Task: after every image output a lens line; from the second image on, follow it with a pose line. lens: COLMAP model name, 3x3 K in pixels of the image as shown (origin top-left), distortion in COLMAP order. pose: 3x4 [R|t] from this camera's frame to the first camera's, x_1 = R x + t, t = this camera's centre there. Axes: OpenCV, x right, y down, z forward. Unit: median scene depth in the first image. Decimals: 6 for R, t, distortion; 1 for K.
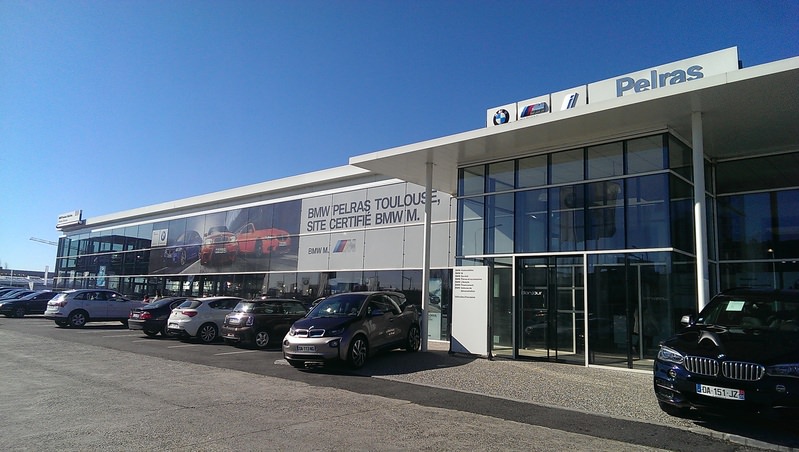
lens RADIAL K [[564.5, 0, 399.5], [0, 564.5, 226.0], [0, 0, 1]] dist [0.065216, -0.057995]
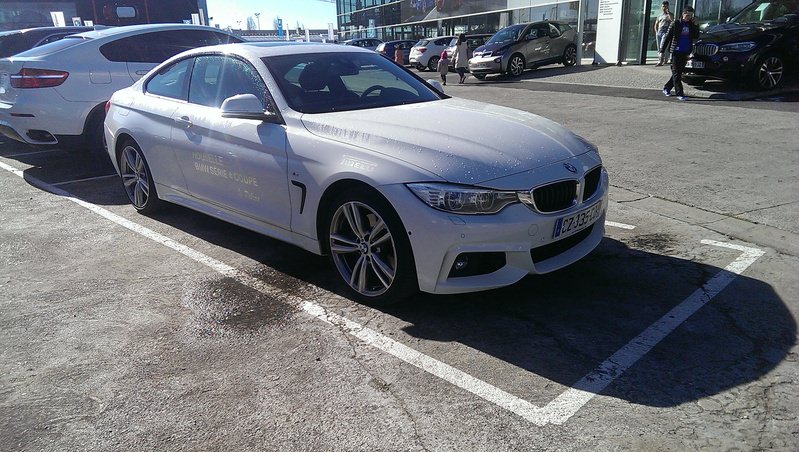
lens RADIAL K [[564.5, 0, 399.5], [0, 564.5, 226.0], [0, 0, 1]] dist [0.065216, -0.057995]
pose [[0.900579, 0.064195, -0.429926, 0.281567], [0.126752, 0.907274, 0.400984, -0.028931], [0.415802, -0.415612, 0.808935, -0.448138]]
